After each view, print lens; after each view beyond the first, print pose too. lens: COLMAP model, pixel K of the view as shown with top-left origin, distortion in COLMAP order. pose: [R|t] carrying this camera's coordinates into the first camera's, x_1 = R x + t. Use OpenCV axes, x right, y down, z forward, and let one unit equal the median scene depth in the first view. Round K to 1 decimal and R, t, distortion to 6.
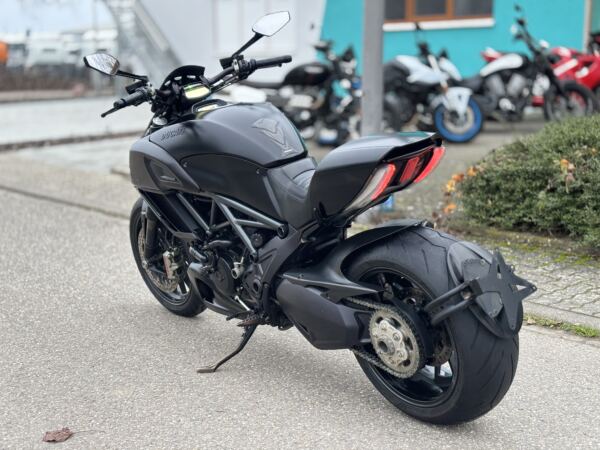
lens RADIAL K [[891.9, 0, 300.0], [0, 891.9, 225.0], [0, 0, 1]] dist [0.252723, -0.988506]
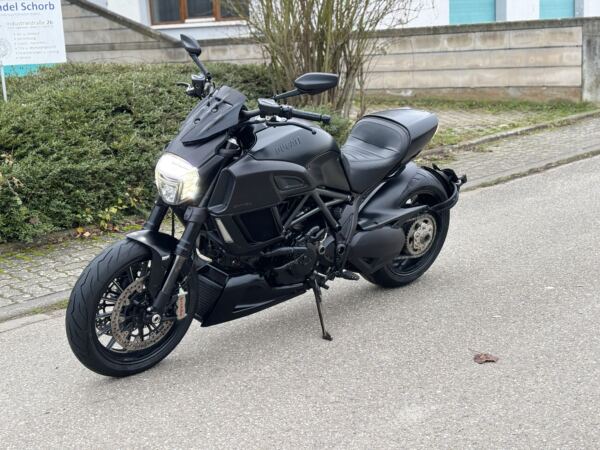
lens RADIAL K [[891.9, 0, 300.0], [0, 891.9, 225.0], [0, 0, 1]] dist [0.252723, -0.988506]
pose [[-0.068785, -0.200682, 0.977239, -1.283174], [0.228070, 0.950455, 0.211235, -0.247042], [-0.971212, 0.237408, -0.019607, 1.078139]]
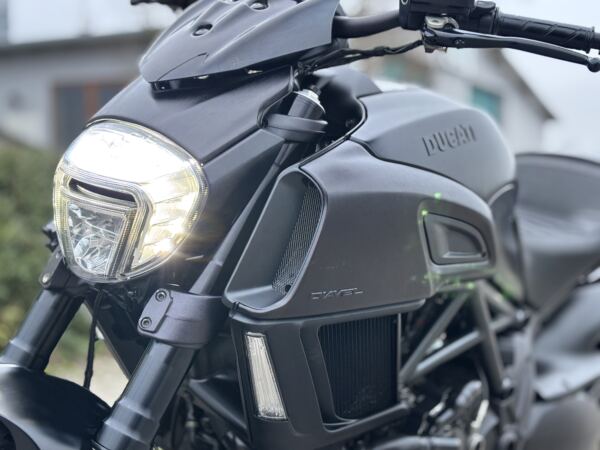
lens RADIAL K [[891.9, 0, 300.0], [0, 891.9, 225.0], [0, 0, 1]] dist [0.252723, -0.988506]
pose [[-0.178176, -0.024037, 0.983705, -0.528506], [0.159634, 0.985752, 0.053001, -0.100045], [-0.970964, 0.166477, -0.171800, 1.185981]]
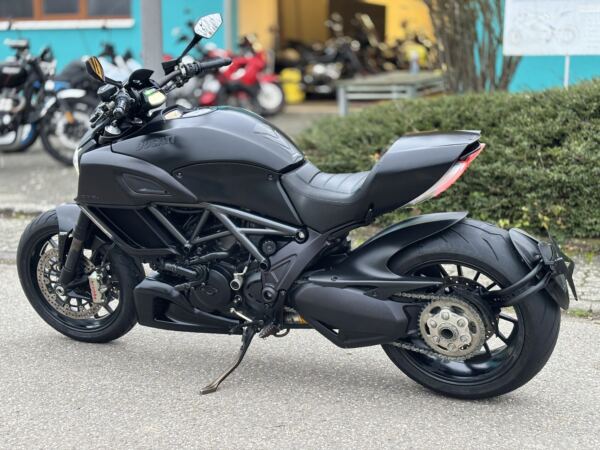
lens RADIAL K [[891.9, 0, 300.0], [0, 891.9, 225.0], [0, 0, 1]] dist [0.252723, -0.988506]
pose [[0.885679, -0.084270, 0.456587, -0.459352], [0.084239, 0.996235, 0.020464, -0.024782], [-0.456593, 0.020338, 0.889443, 0.114757]]
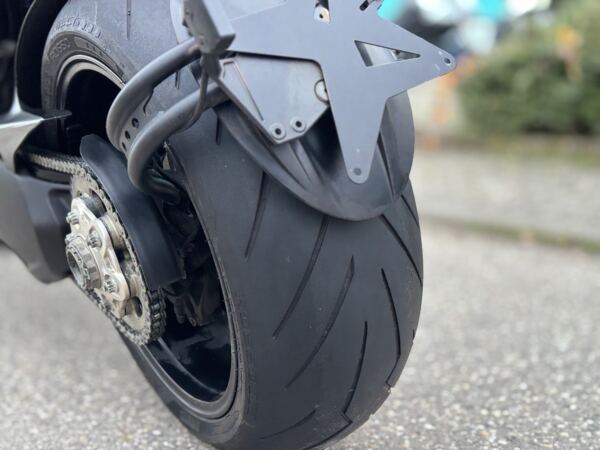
lens RADIAL K [[754.3, 0, 300.0], [0, 754.3, 225.0], [0, 0, 1]] dist [0.005819, 0.007689]
pose [[0.995219, -0.027368, -0.093761, 0.187843], [0.030358, 0.999070, 0.030614, 0.095611], [0.092836, -0.033314, 0.995124, 0.593388]]
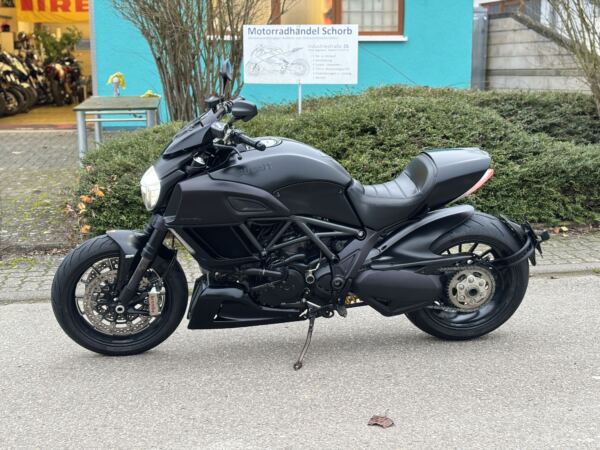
lens RADIAL K [[891.9, 0, 300.0], [0, 891.9, 225.0], [0, 0, 1]] dist [0.252723, -0.988506]
pose [[0.508924, -0.142757, 0.848892, -1.123494], [0.155733, 0.985149, 0.072307, -0.109878], [-0.846607, 0.095402, 0.523598, 0.388074]]
